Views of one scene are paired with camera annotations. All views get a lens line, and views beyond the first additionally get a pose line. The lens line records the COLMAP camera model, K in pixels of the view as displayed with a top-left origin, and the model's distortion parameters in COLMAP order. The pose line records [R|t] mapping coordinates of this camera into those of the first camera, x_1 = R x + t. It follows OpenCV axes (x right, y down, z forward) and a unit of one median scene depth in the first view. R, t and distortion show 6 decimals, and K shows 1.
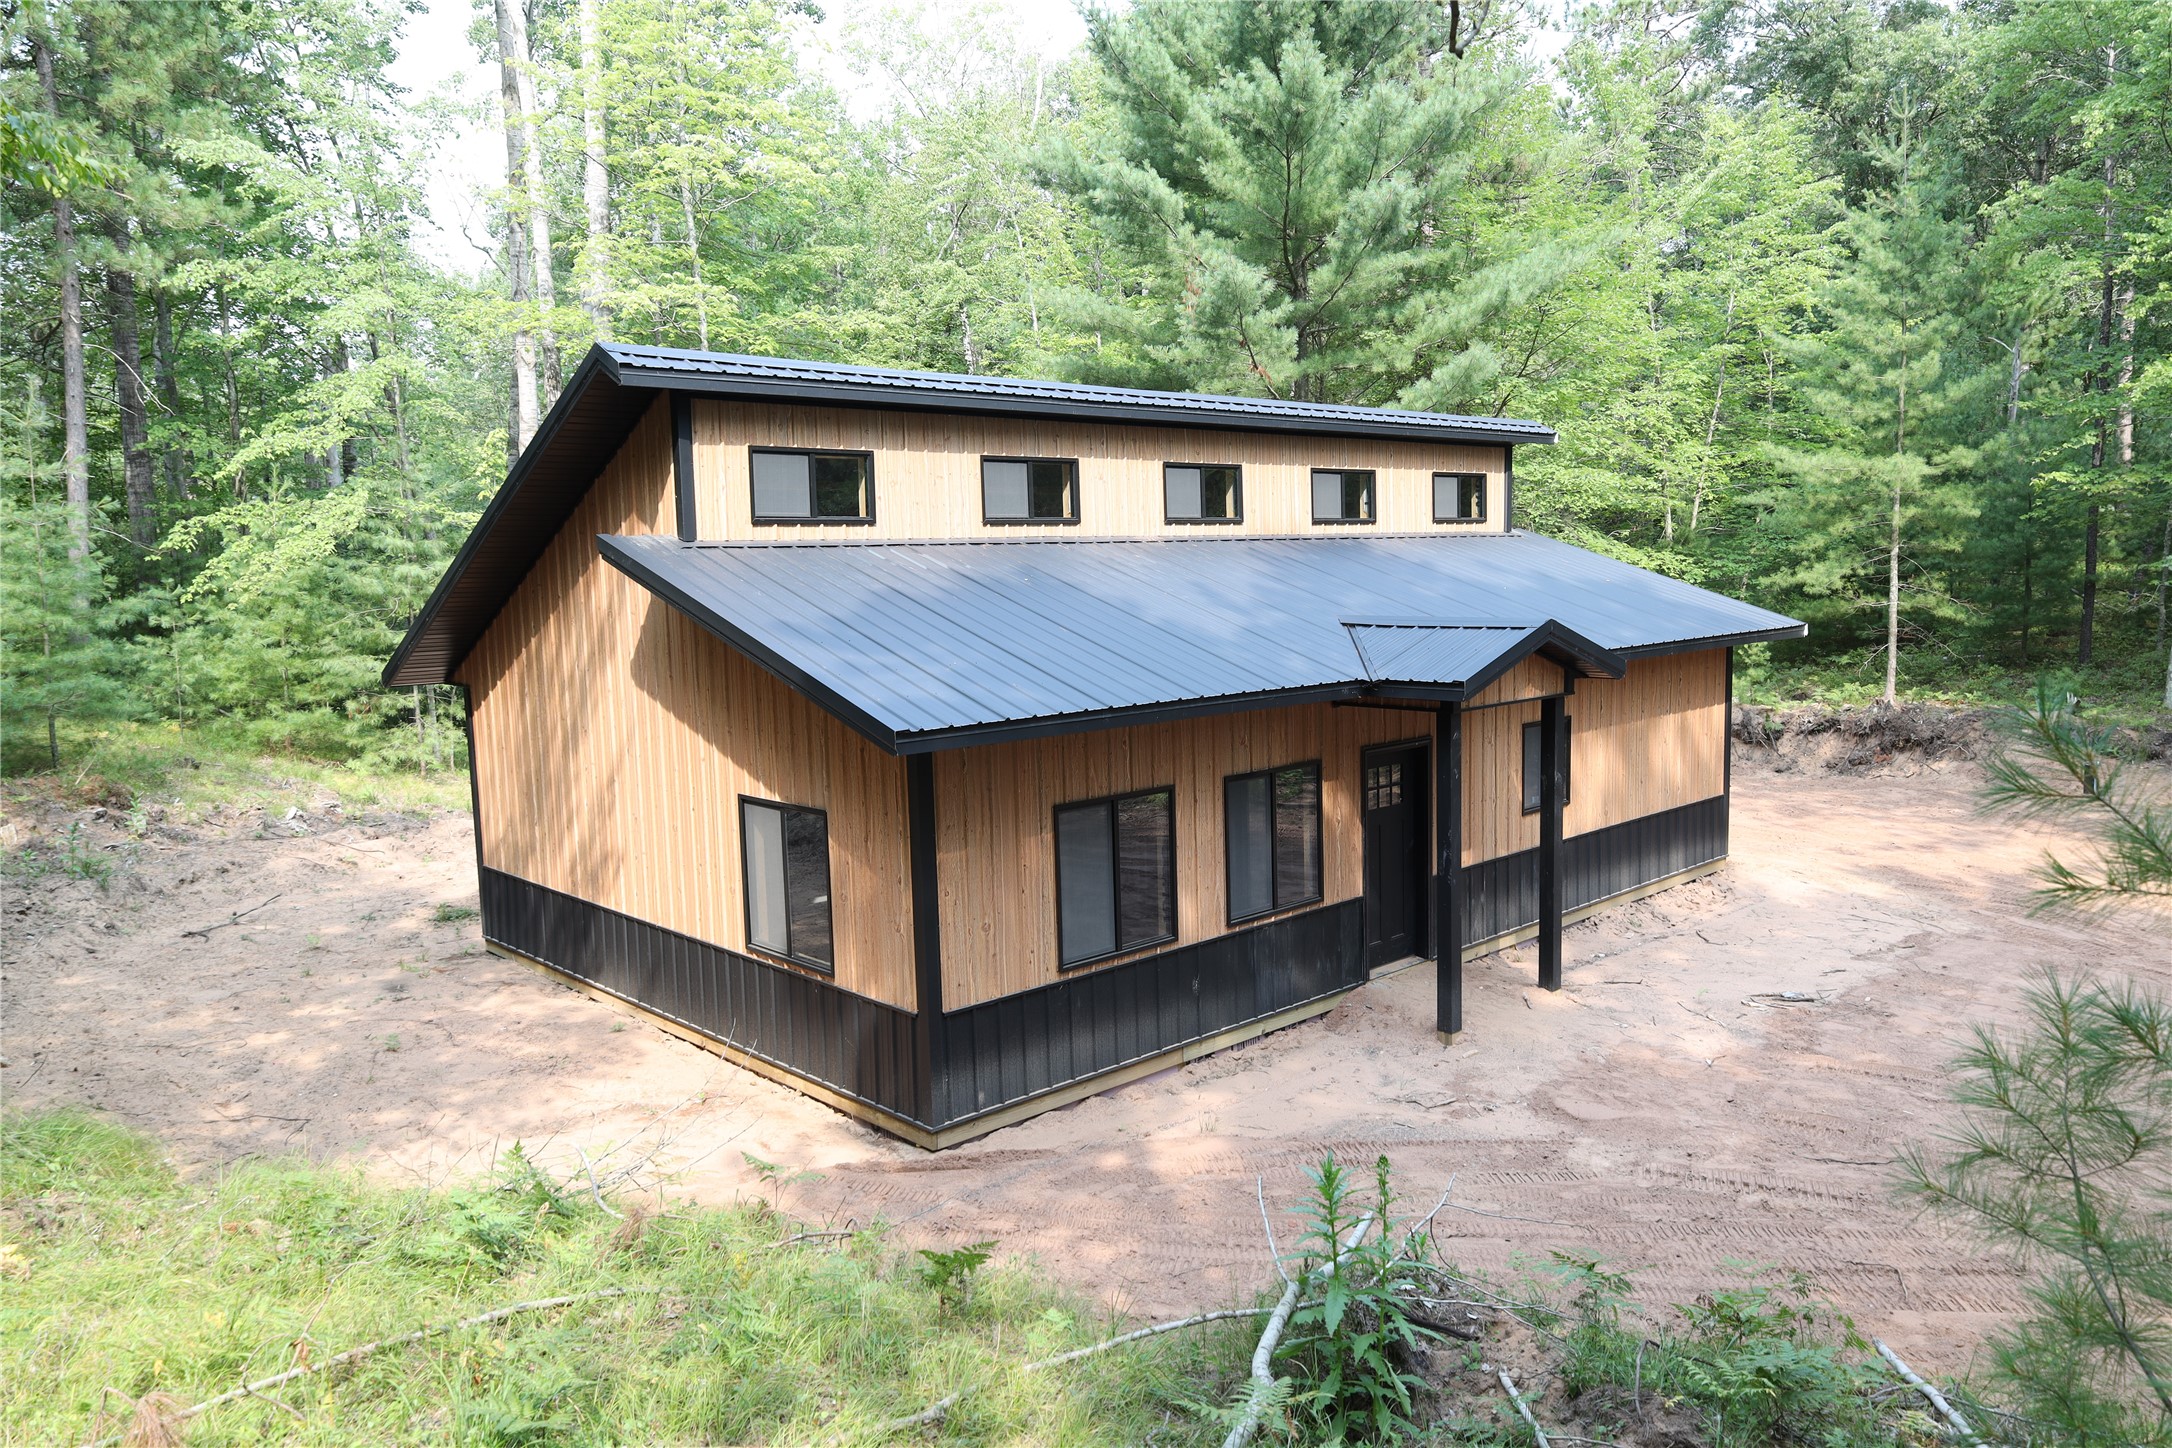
lens RADIAL K [[1492.8, 0, 1094.0], [0, 1492.8, 724.5], [0, 0, 1]] dist [-0.003339, 0.001035]
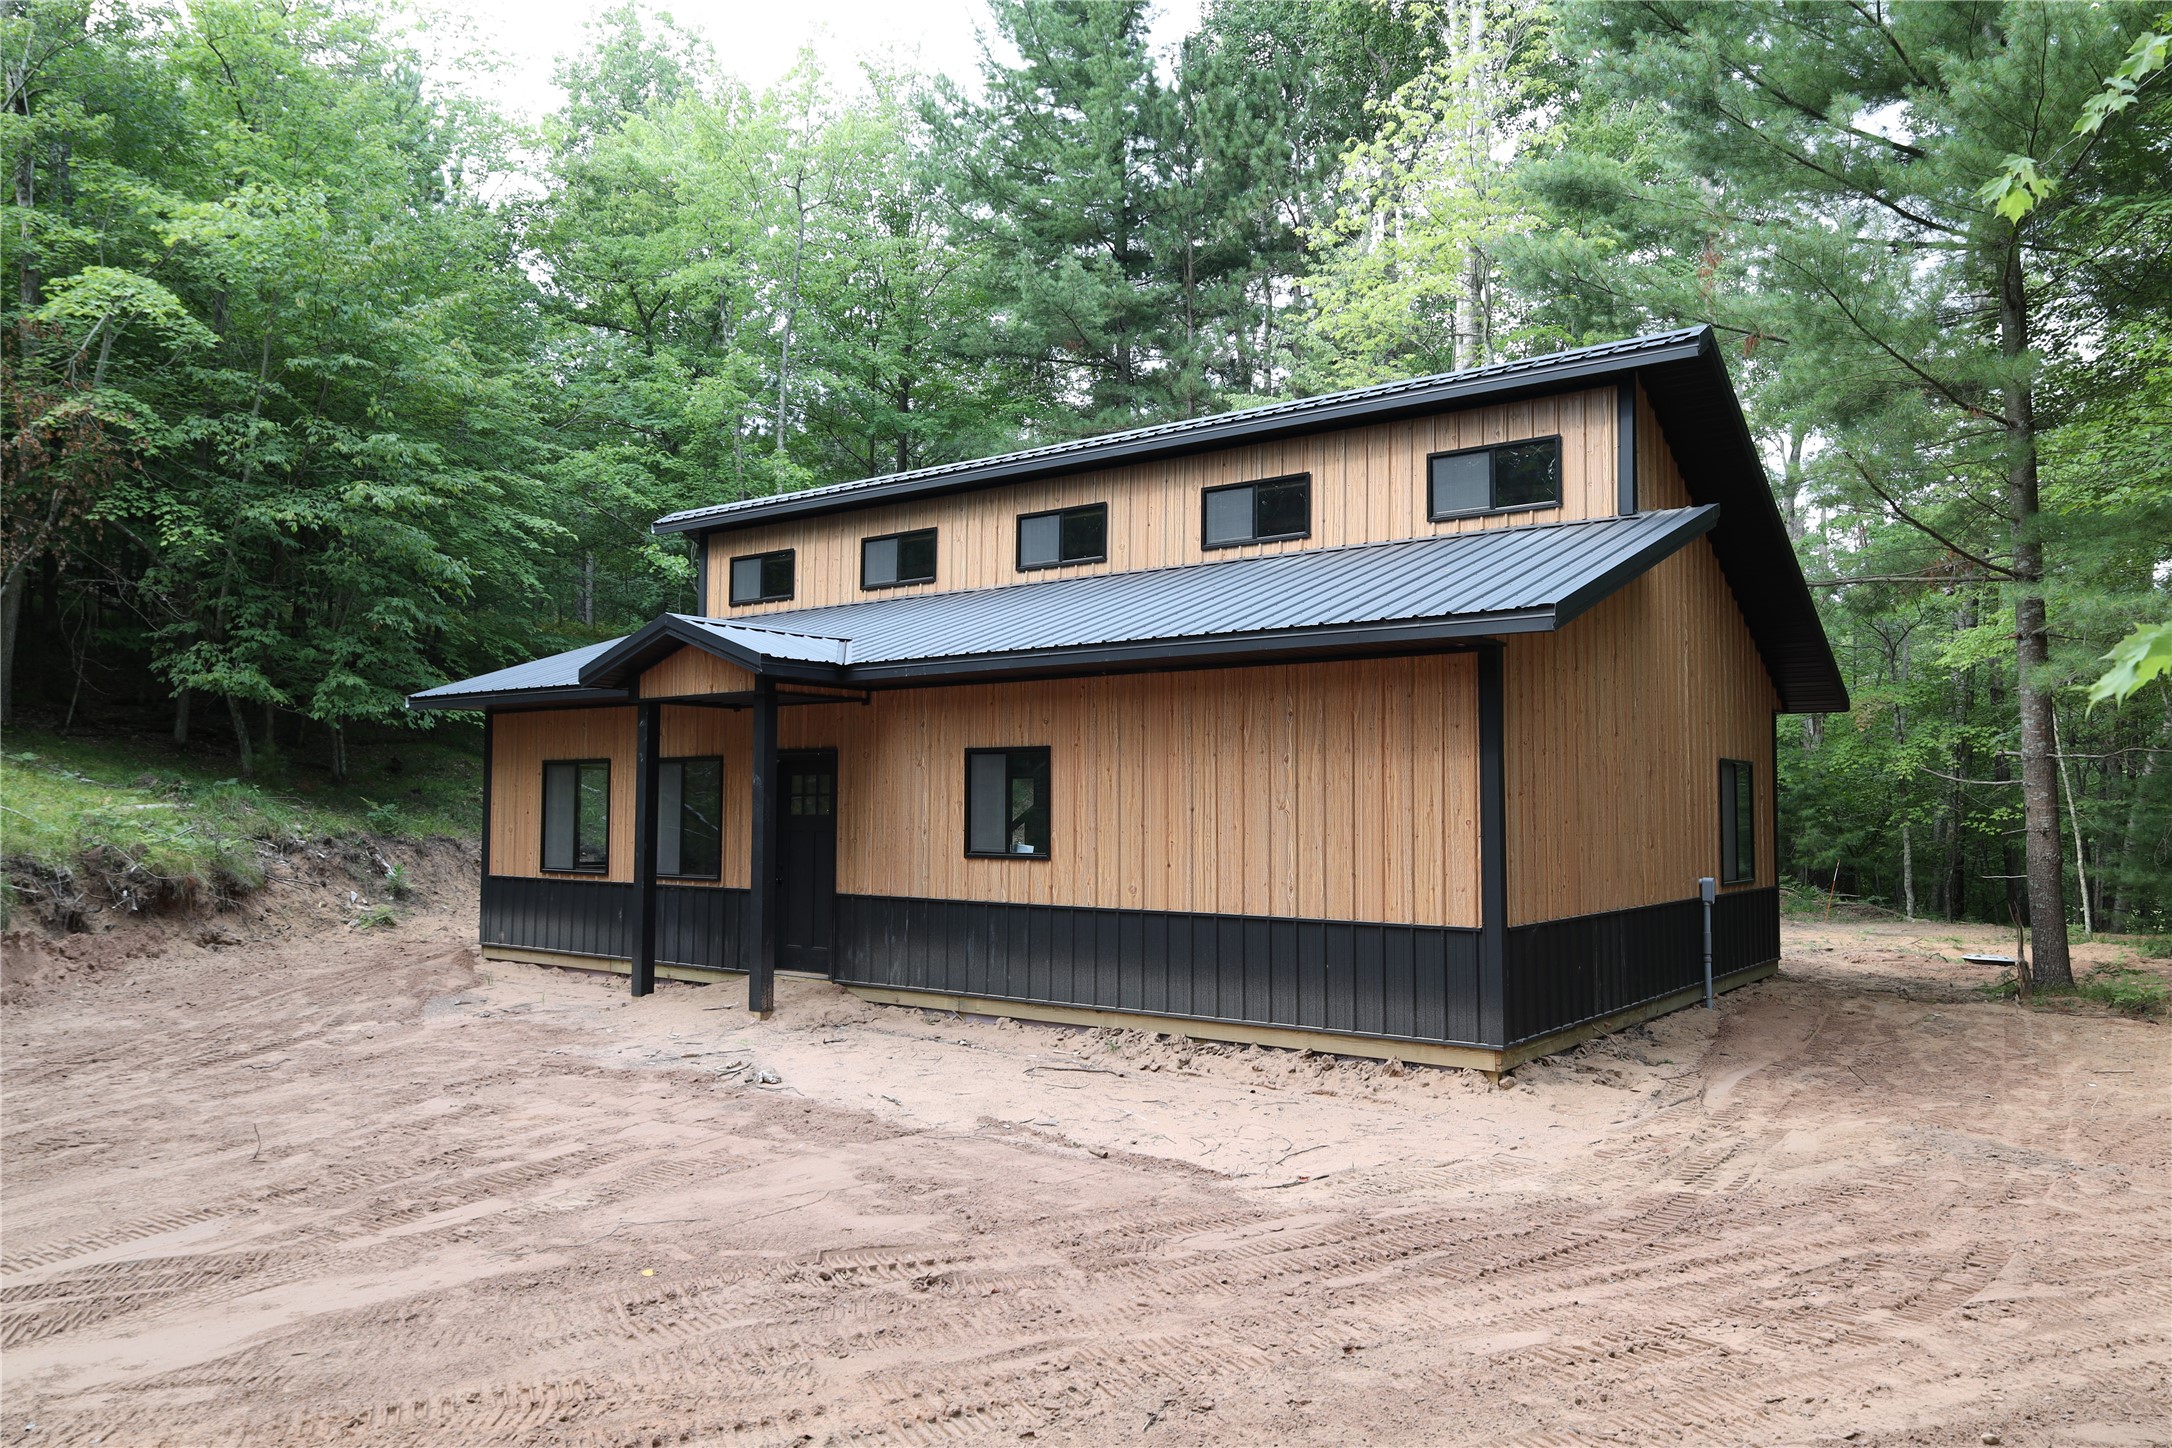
lens RADIAL K [[1492.8, 0, 1094.0], [0, 1492.8, 724.5], [0, 0, 1]] dist [-0.003339, 0.001035]
pose [[0.183930, 0.083941, -0.979349, 1.252417], [-0.021331, 0.996453, 0.081401, -0.117113], [0.982708, 0.005919, 0.185068, 0.894940]]
